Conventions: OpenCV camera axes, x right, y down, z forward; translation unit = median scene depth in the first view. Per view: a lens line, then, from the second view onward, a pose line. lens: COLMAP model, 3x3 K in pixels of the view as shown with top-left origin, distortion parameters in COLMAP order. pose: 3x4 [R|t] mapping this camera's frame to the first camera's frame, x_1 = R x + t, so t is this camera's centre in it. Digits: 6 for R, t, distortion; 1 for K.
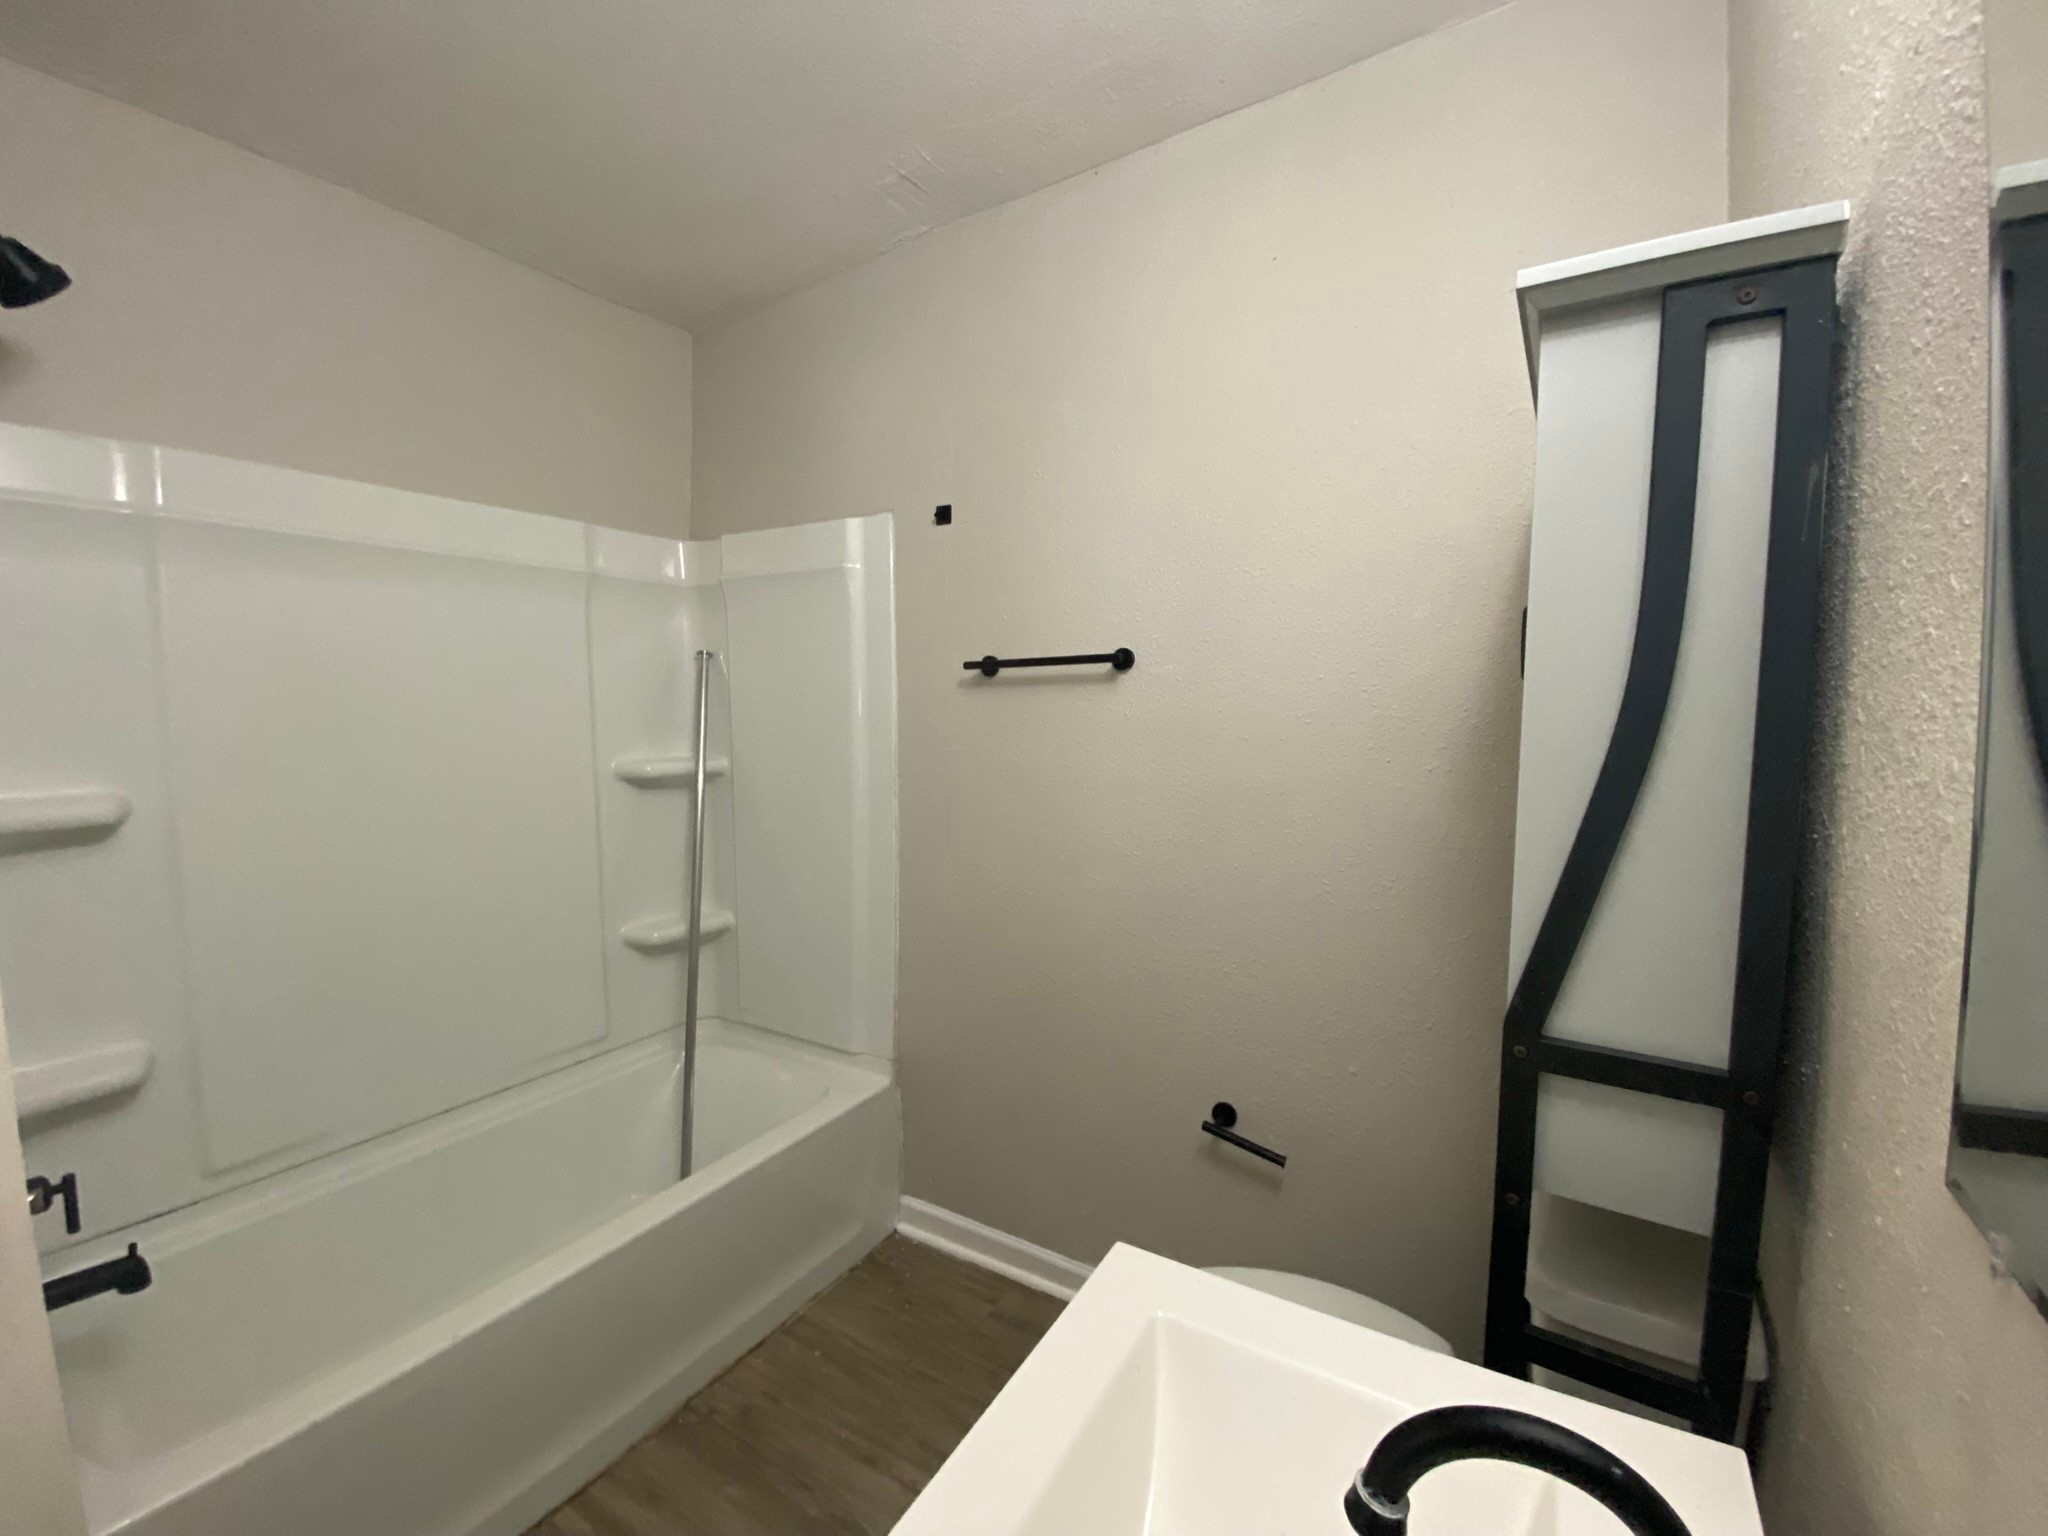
lens RADIAL K [[829.9, 0, 1020.2], [0, 829.9, 756.1], [0, 0, 1]] dist [0.000260, -0.010895]
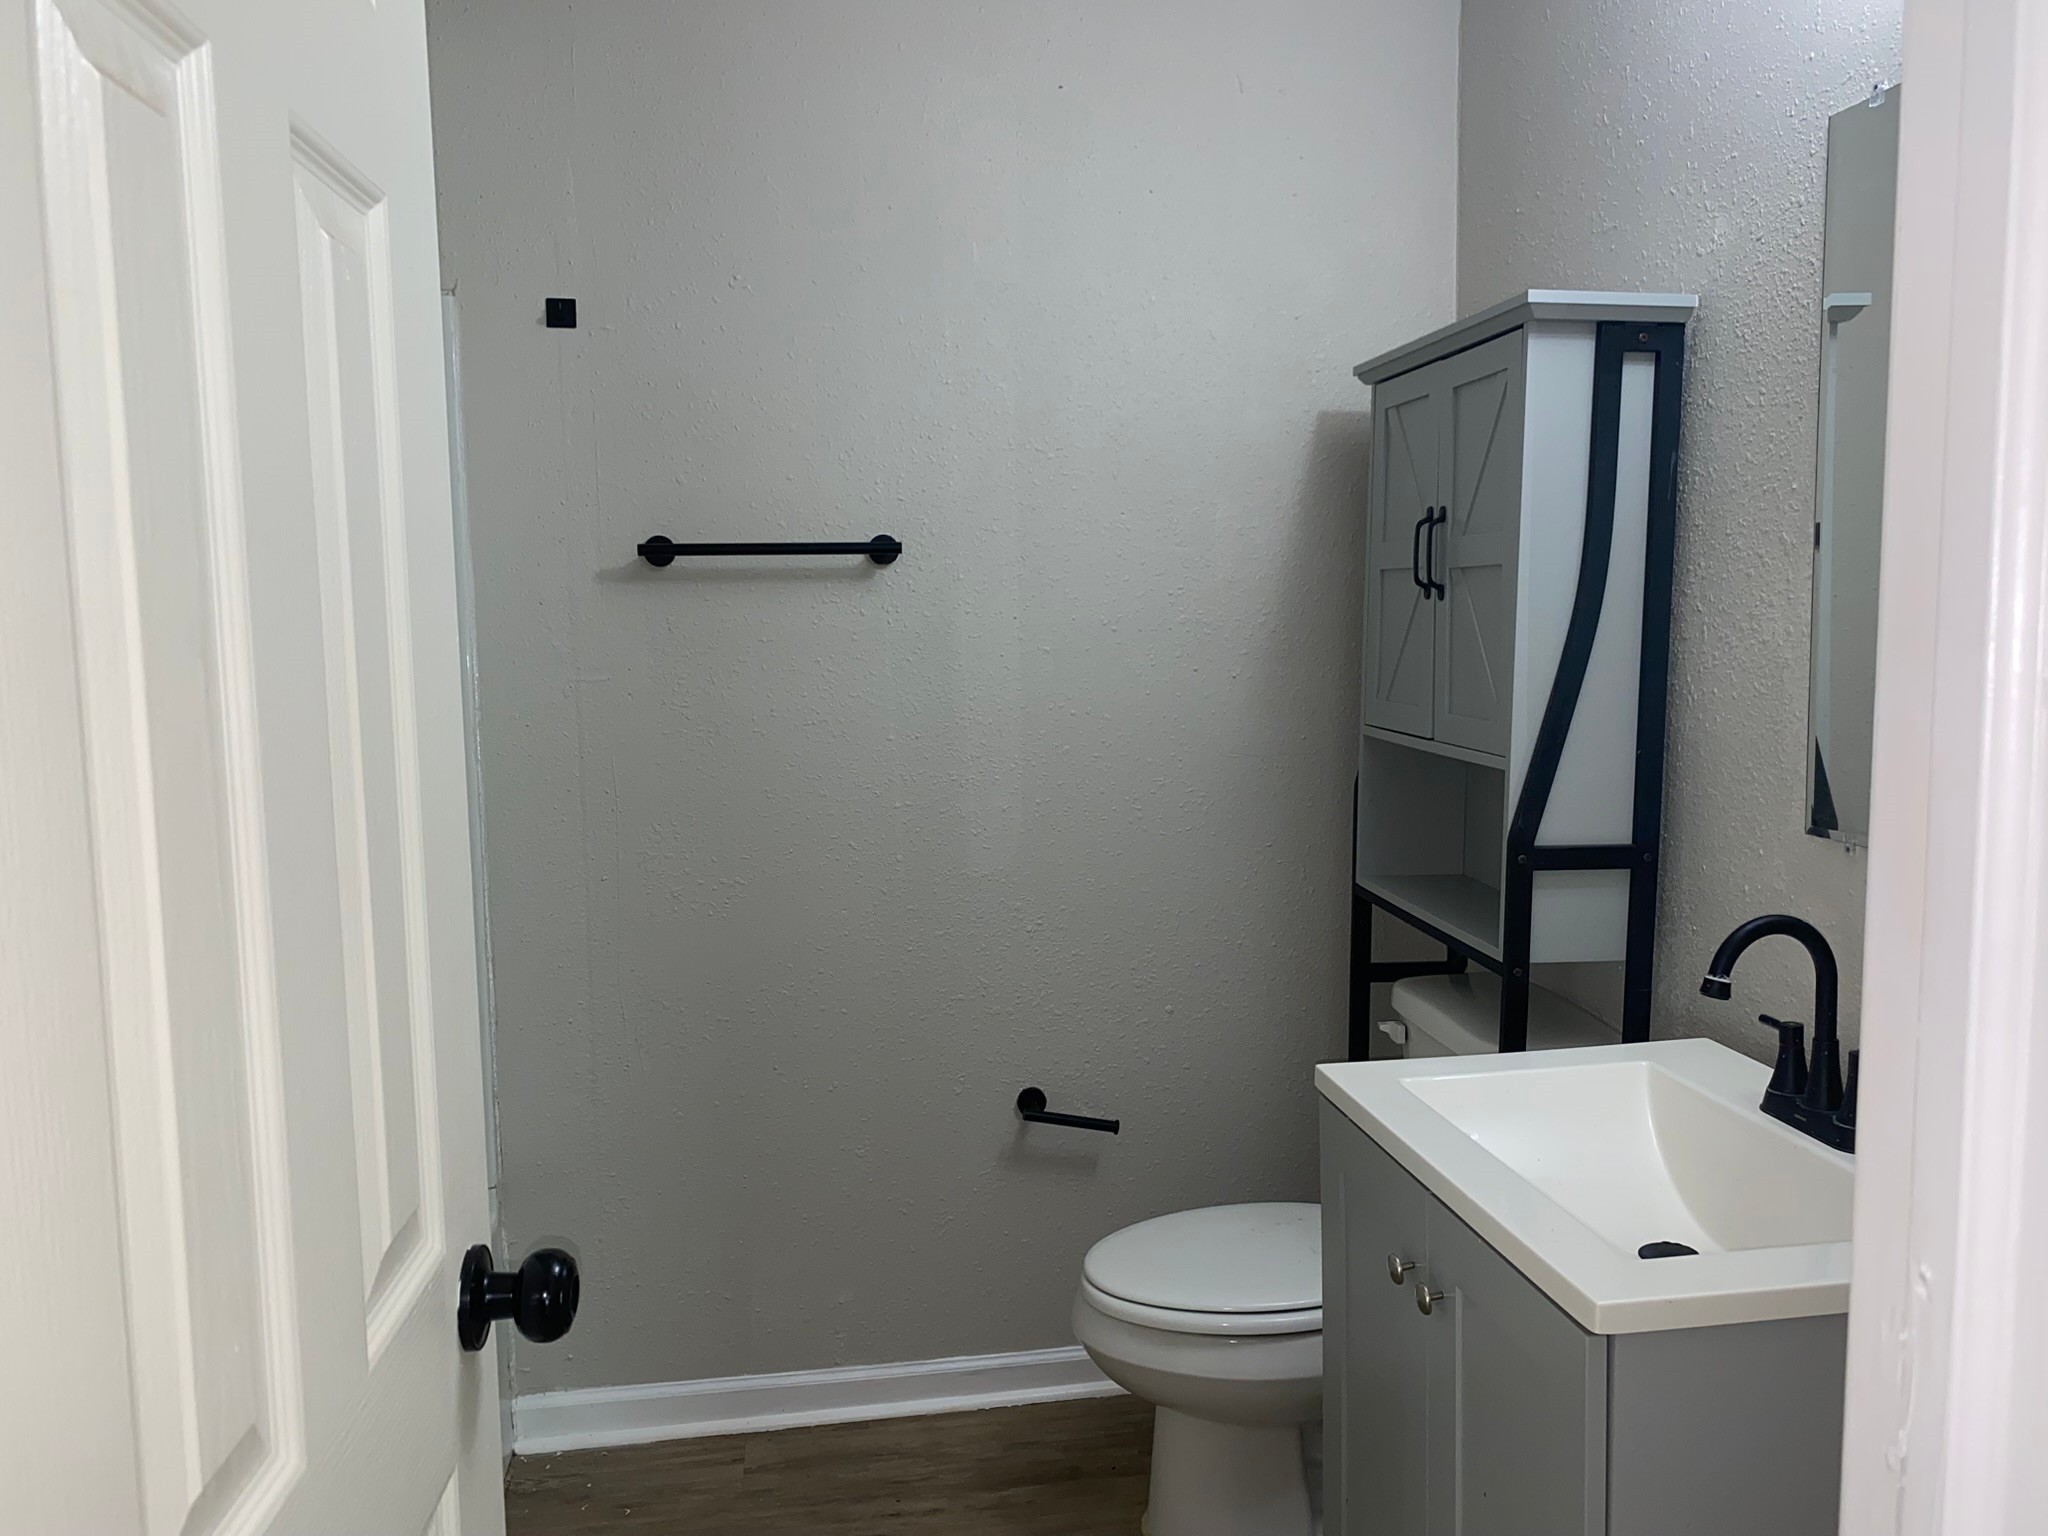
lens RADIAL K [[1581.6, 0, 1024.0], [0, 1581.6, 768.0], [0, 0, 1]] dist [0.006559, -0.001668]
pose [[0.749488, -0.062621, 0.659049, -1.128270], [0.044549, 0.998030, 0.044168, 0.038032], [-0.660517, -0.003744, 0.750802, -0.268612]]
